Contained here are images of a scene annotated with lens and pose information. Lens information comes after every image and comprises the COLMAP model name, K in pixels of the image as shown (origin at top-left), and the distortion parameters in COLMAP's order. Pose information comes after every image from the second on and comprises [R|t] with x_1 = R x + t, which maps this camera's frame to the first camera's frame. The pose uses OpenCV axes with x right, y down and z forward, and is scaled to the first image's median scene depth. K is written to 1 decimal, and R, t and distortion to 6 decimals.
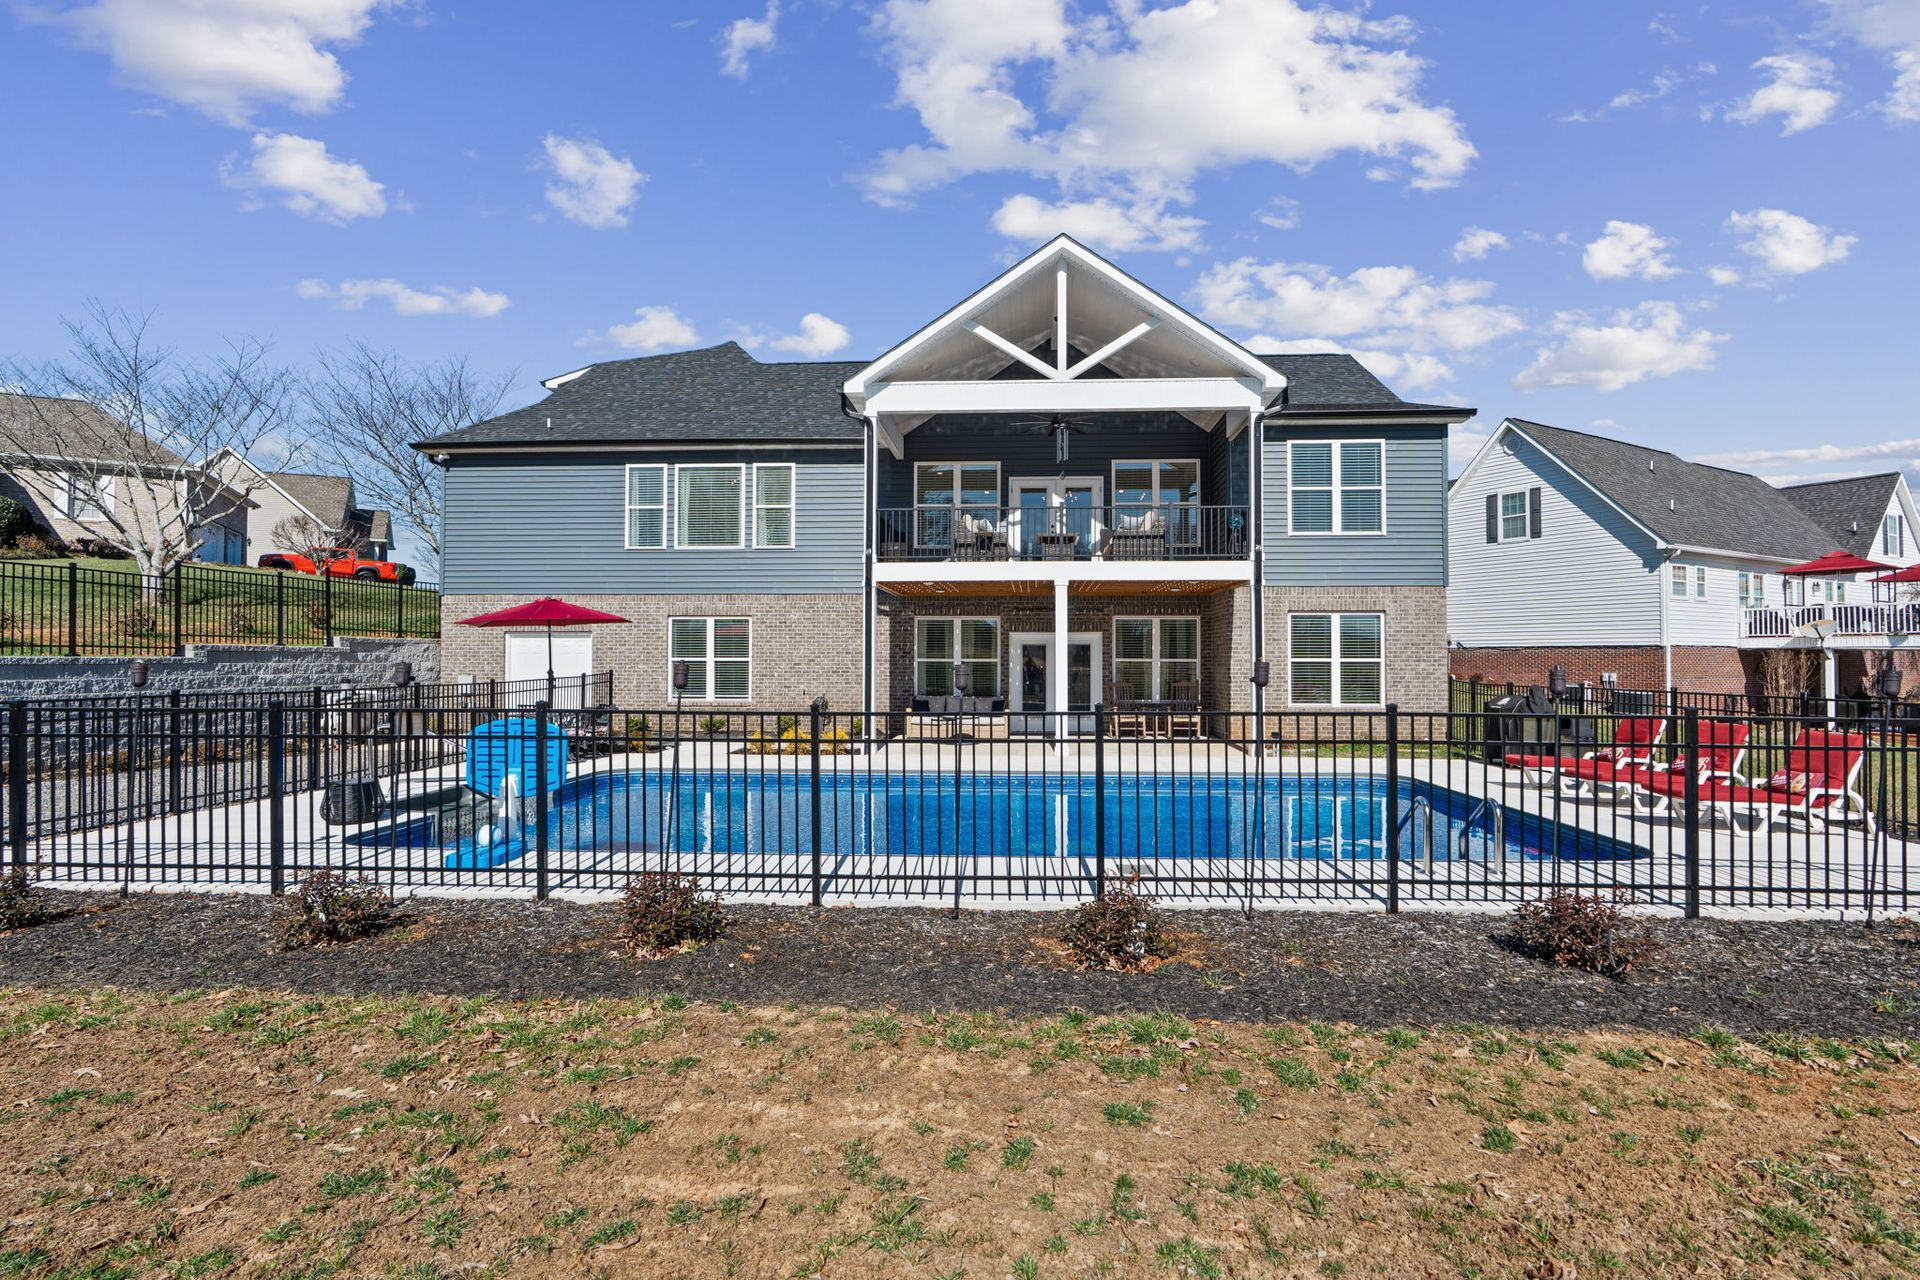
lens RADIAL K [[867.6, 0, 991.3], [0, 867.6, 641.6], [0, 0, 1]] dist [-0.004479, 0.001572]
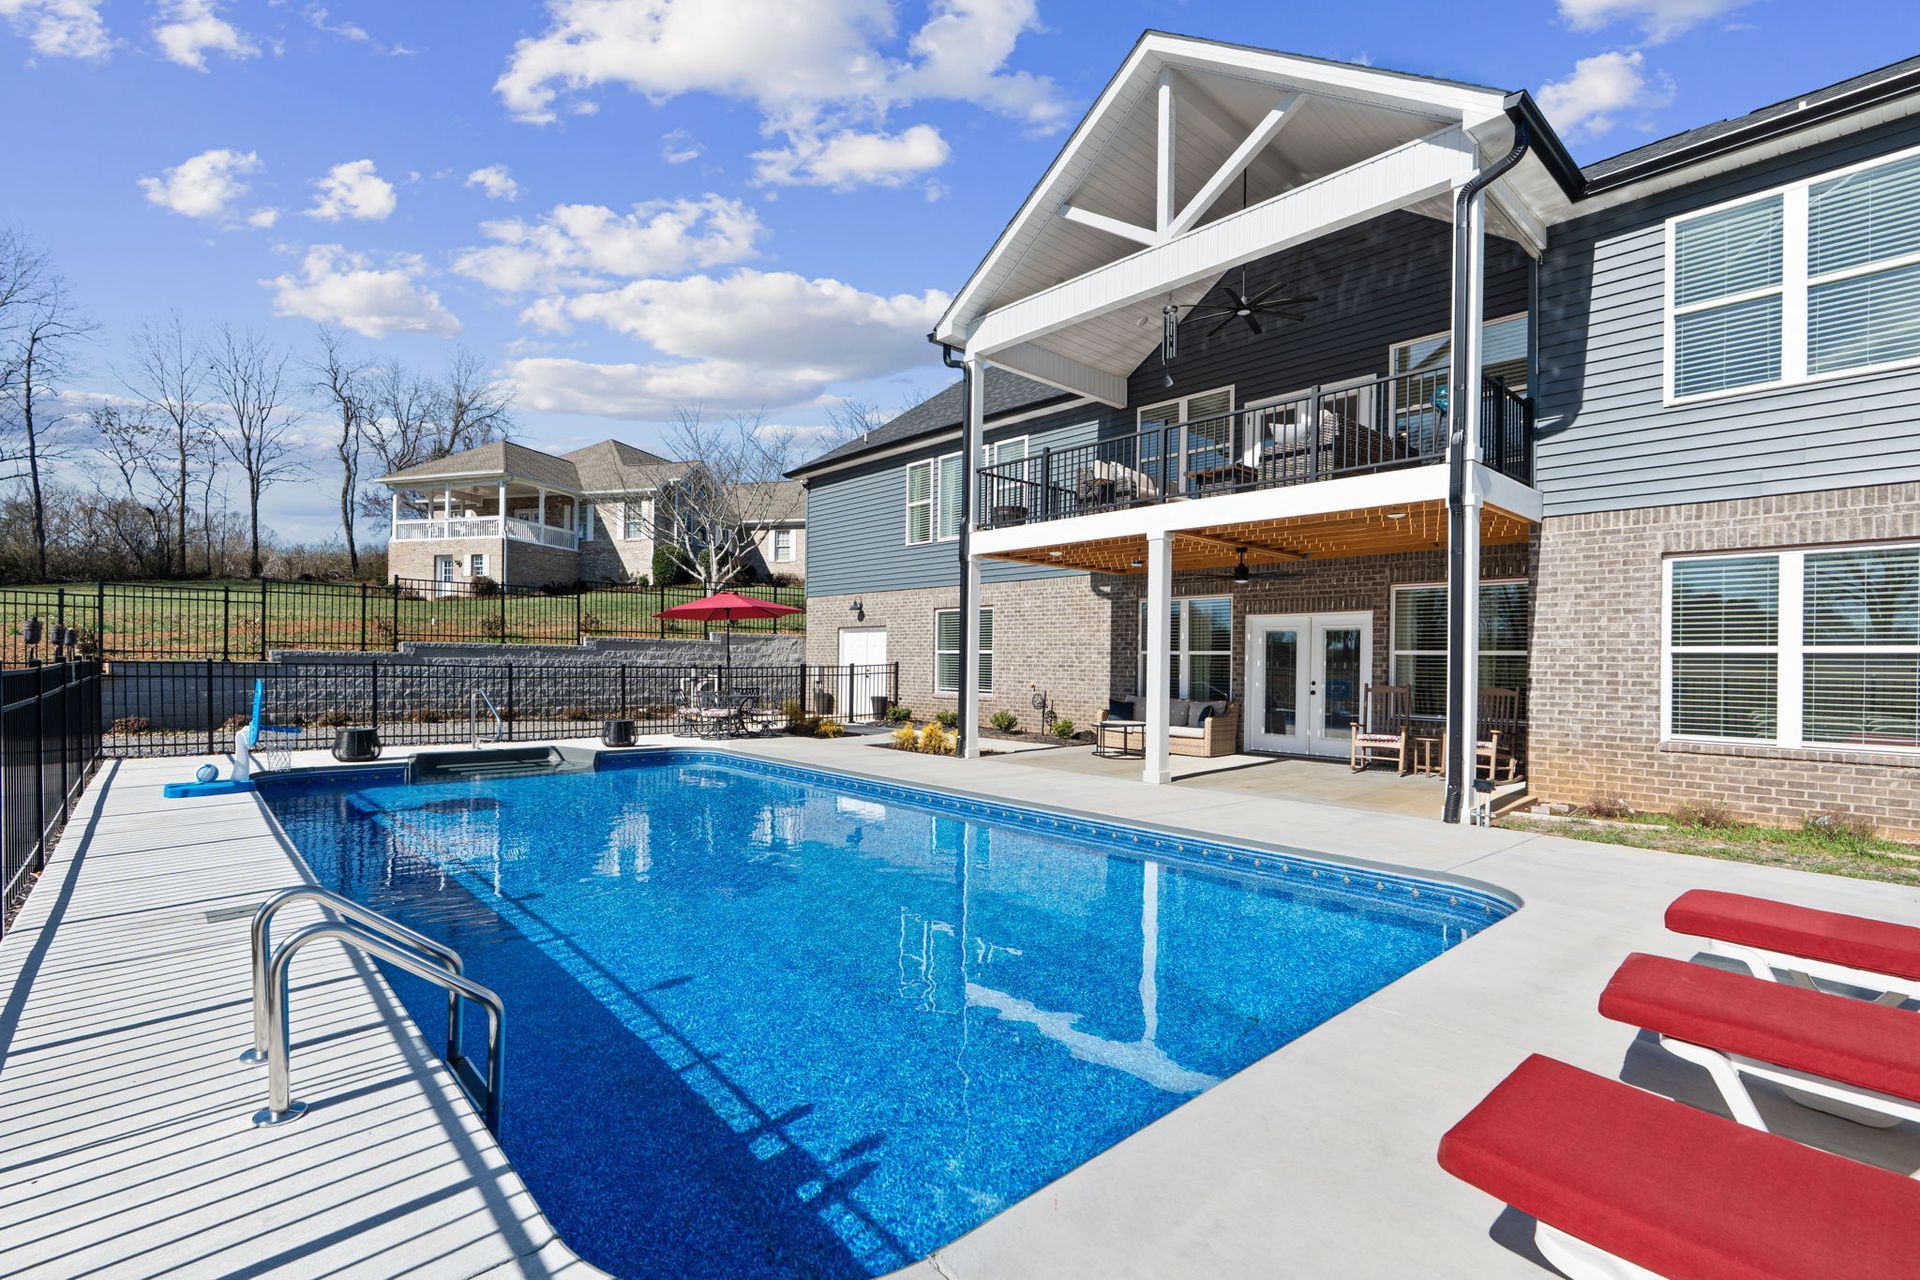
lens RADIAL K [[867.6, 0, 963.7], [0, 867.6, 666.1], [0, 0, 1]] dist [-0.004479, 0.001572]
pose [[0.714314, 0.011954, -0.699723, 0.382090], [0.000570, 0.999844, 0.017663, 0.020471], [0.699825, -0.013016, 0.714196, 0.322204]]
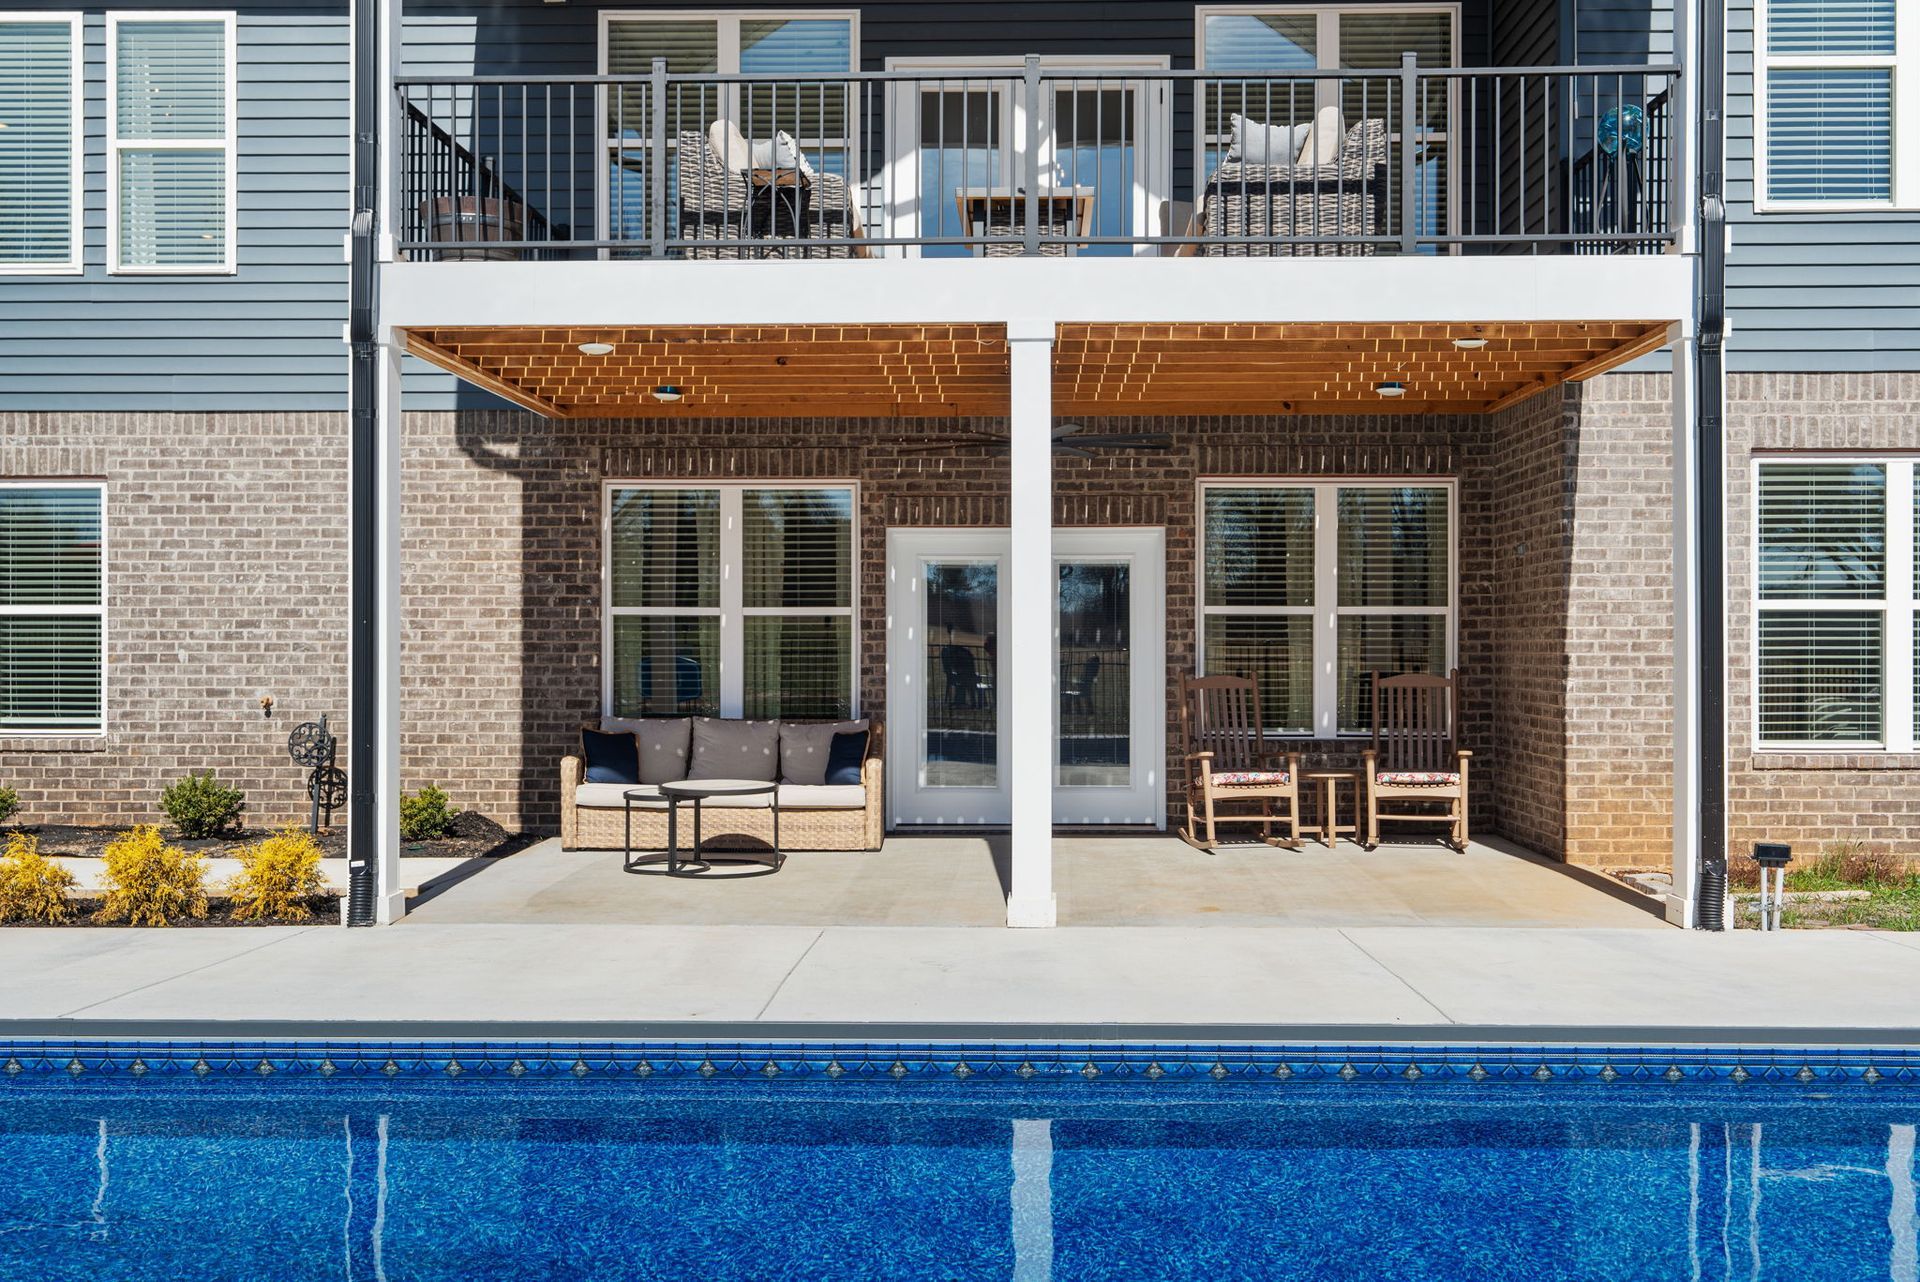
lens RADIAL K [[1763.7, 0, 970.0], [0, 1763.7, 627.9], [0, 0, 1]] dist [0.011547, 0.000000]
pose [[0.999672, -0.000819, 0.025604, 0.036888], [0.000447, 0.999894, 0.014529, 0.018947], [-0.025613, -0.014513, 0.999567, 0.337719]]
